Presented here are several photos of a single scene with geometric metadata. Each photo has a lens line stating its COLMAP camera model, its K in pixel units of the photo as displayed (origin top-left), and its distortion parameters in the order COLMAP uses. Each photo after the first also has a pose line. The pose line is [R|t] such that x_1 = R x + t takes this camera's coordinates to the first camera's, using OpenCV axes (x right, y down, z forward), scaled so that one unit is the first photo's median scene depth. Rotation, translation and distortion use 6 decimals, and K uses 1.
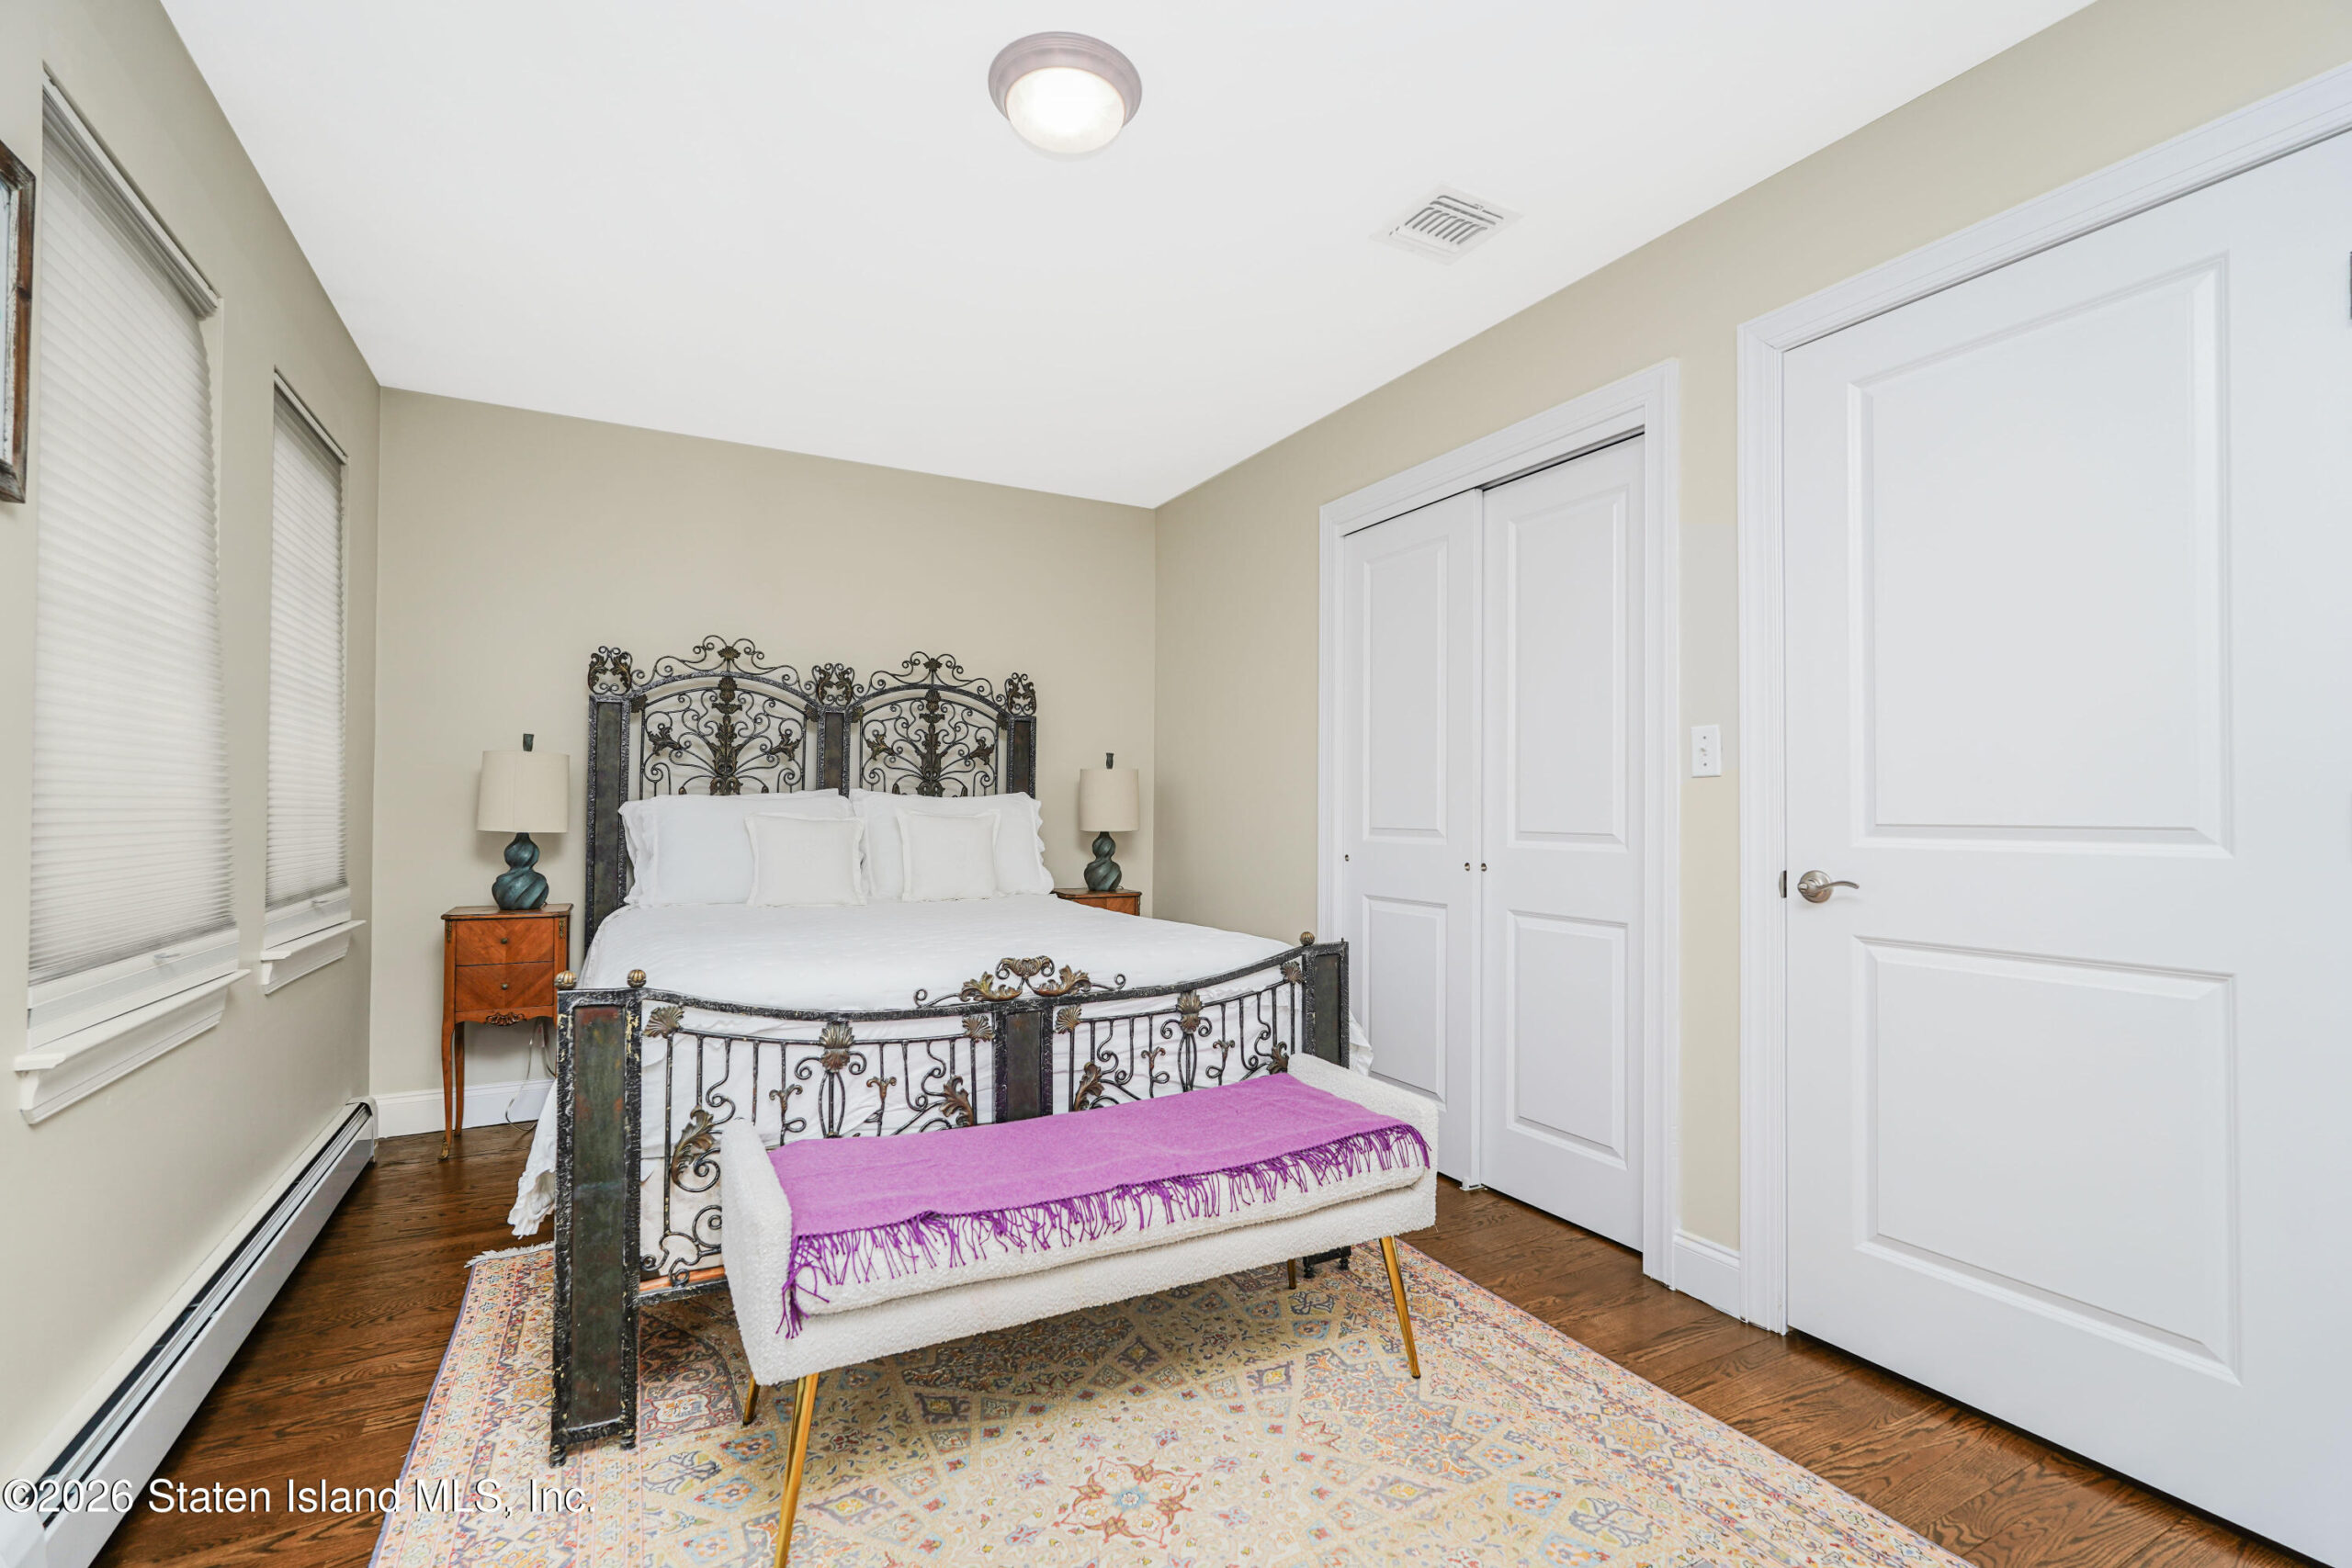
lens RADIAL K [[1054.1, 0, 1178.6], [0, 1054.1, 801.6], [0, 0, 1]] dist [-0.017688, 0.008294]
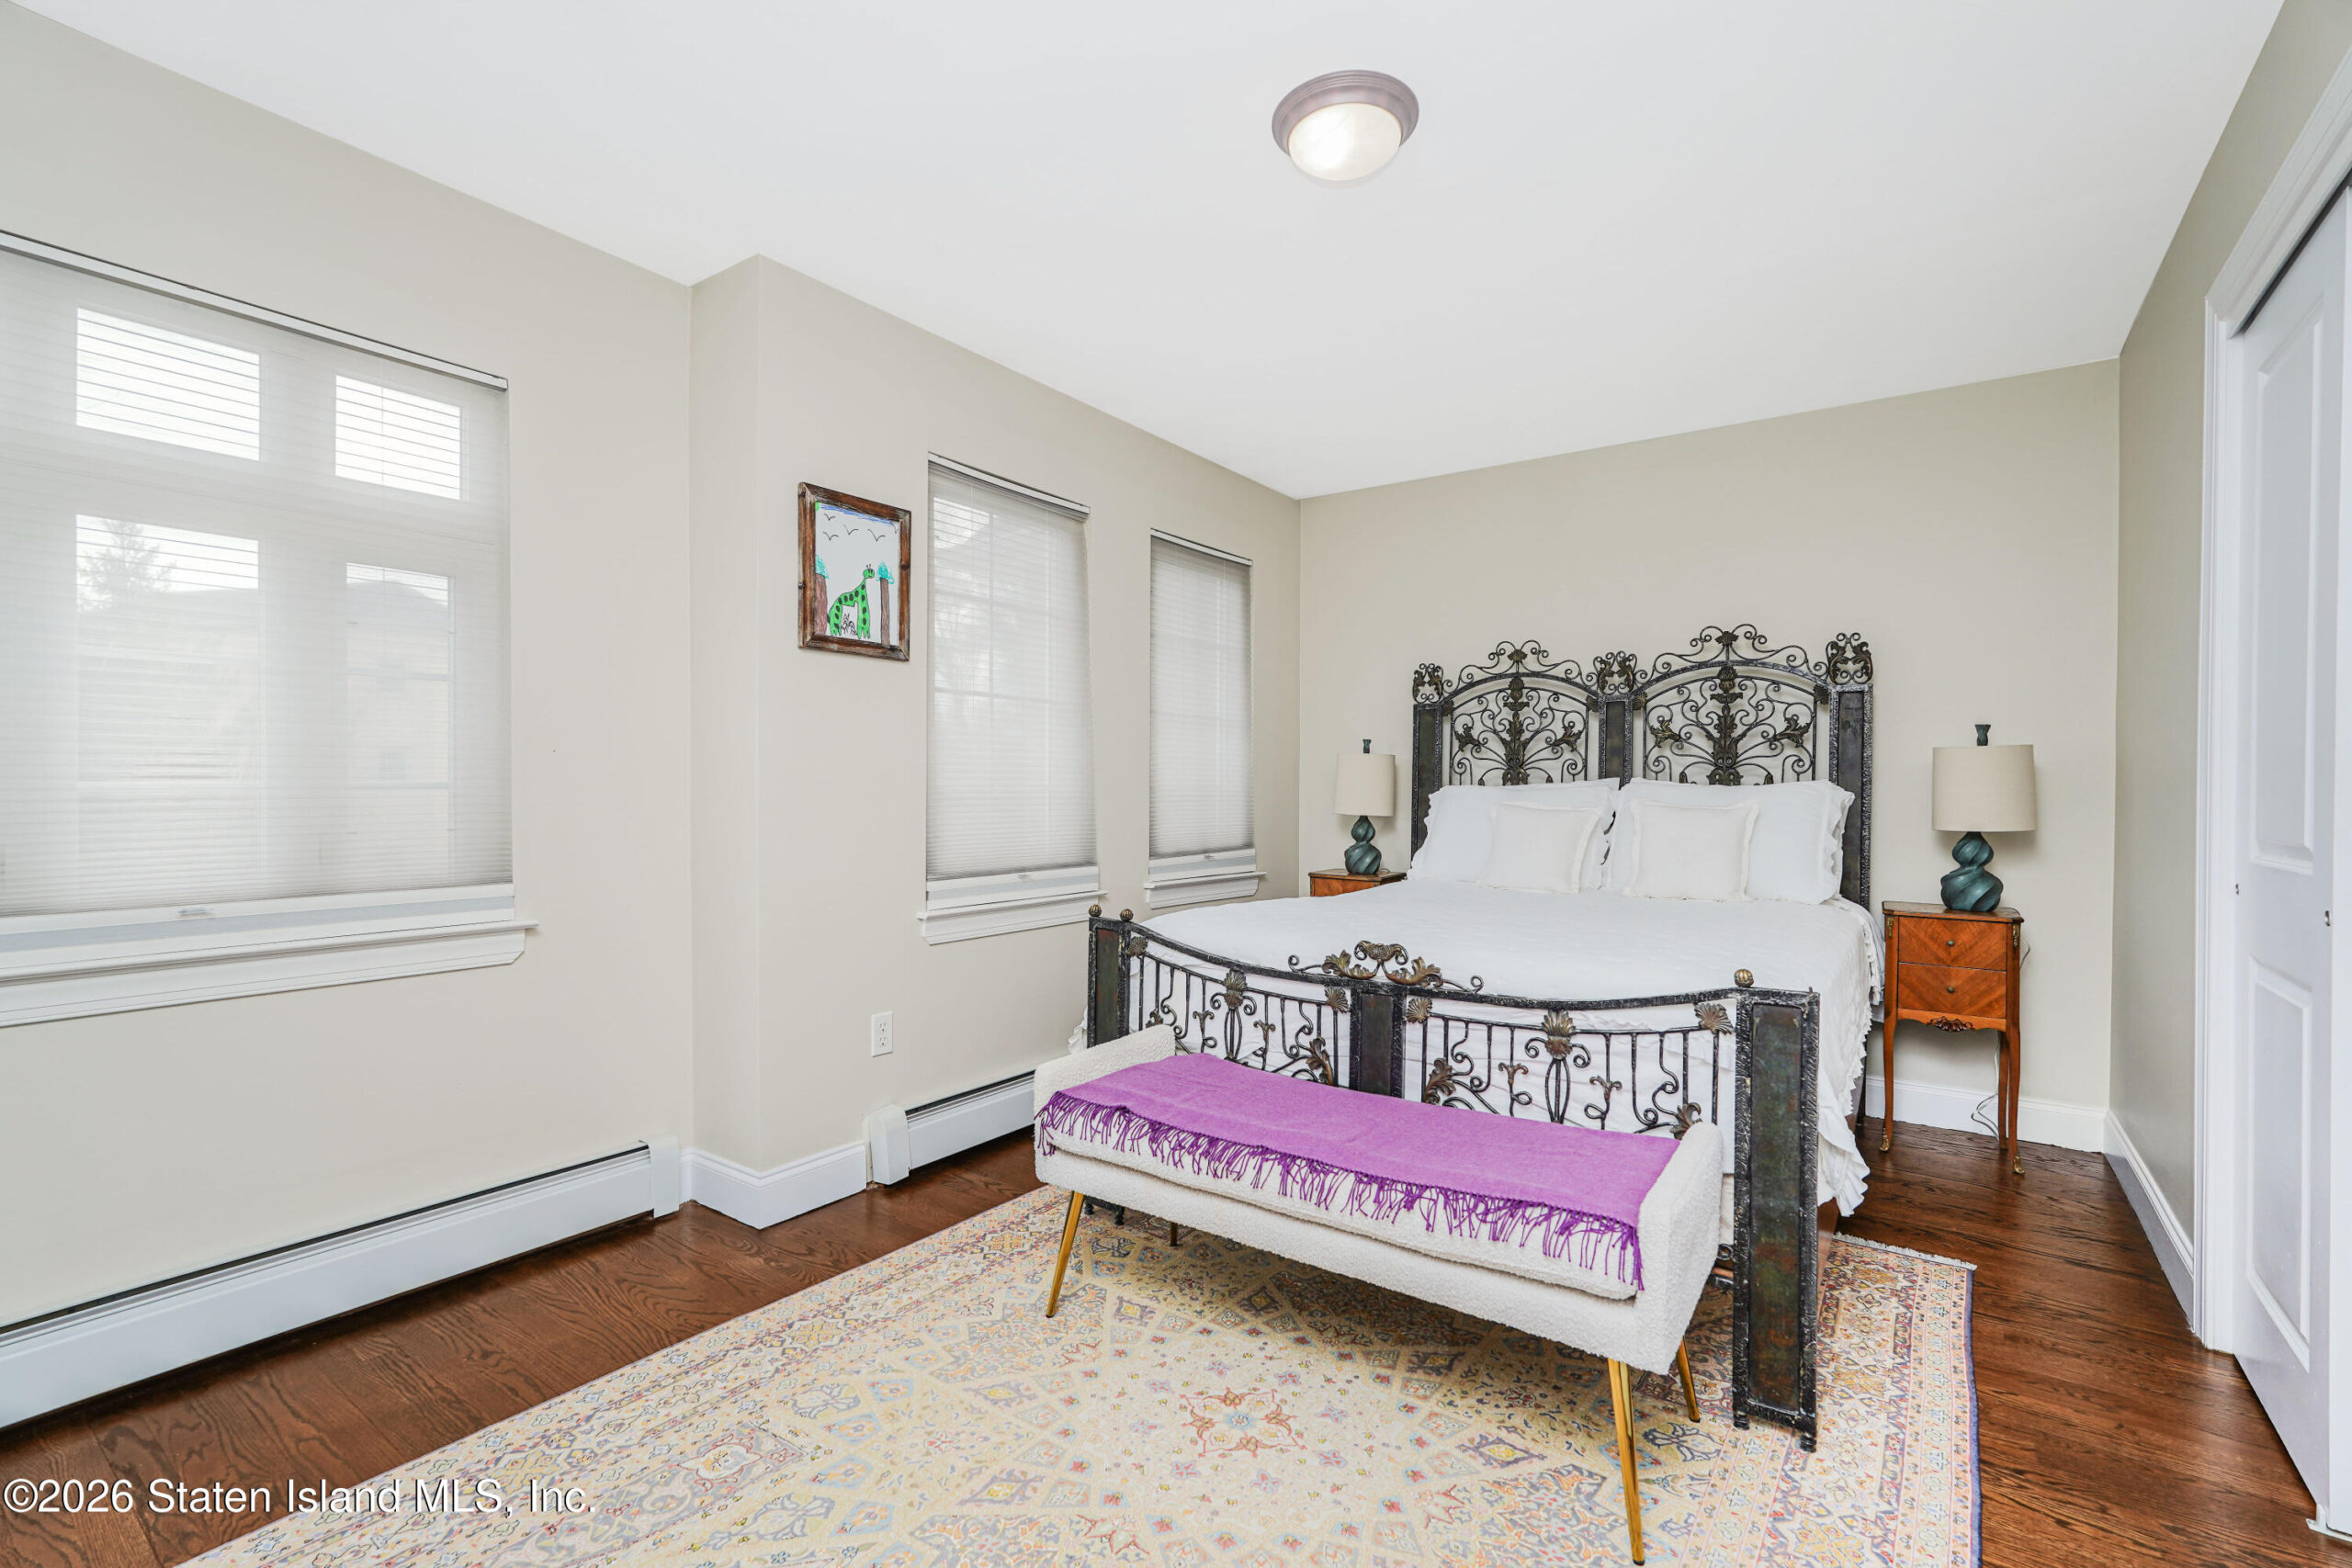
lens RADIAL K [[1054.1, 0, 1178.6], [0, 1054.1, 801.6], [0, 0, 1]] dist [-0.017688, 0.008294]
pose [[0.424566, 0.010514, -0.905336, 0.677996], [0.004843, 0.999892, 0.013883, -0.009507], [0.905384, -0.010279, 0.424469, 0.341759]]
